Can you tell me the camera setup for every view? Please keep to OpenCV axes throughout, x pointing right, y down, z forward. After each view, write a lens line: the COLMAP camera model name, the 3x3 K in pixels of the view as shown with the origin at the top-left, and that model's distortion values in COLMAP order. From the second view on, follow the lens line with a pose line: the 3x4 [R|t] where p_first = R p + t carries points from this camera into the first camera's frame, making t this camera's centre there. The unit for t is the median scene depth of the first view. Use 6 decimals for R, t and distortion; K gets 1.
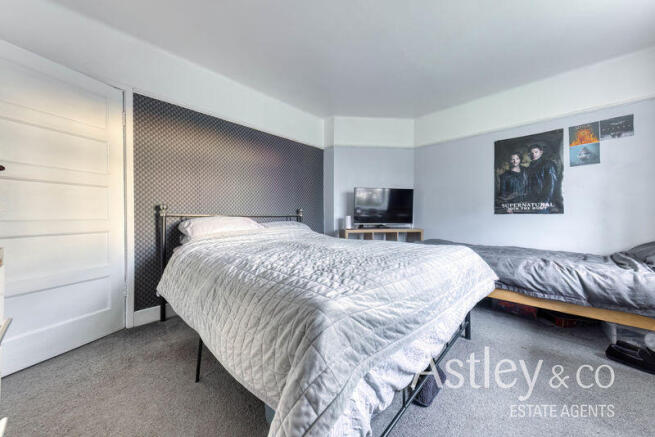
lens RADIAL K [[226.1, 0, 331.7], [0, 226.1, 217.7], [0, 0, 1]] dist [-0.000443, -0.000087]
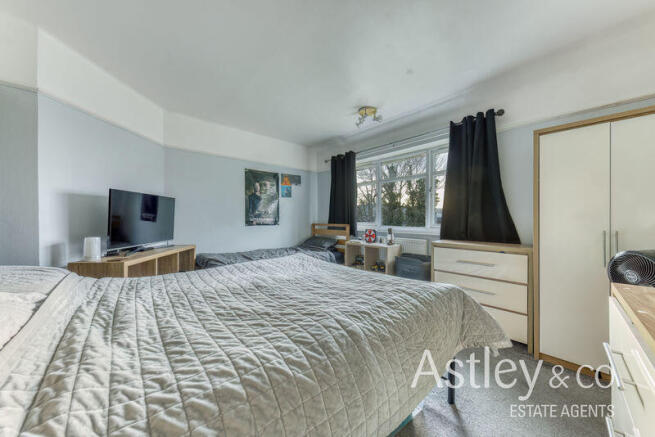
lens RADIAL K [[226.1, 0, 331.7], [0, 226.1, 217.7], [0, 0, 1]] dist [-0.000443, -0.000087]
pose [[0.075417, -0.000144, 0.997152, -0.503828], [0.007927, 0.999968, -0.000455, -0.059193], [-0.997121, 0.007938, 0.075415, 0.434369]]
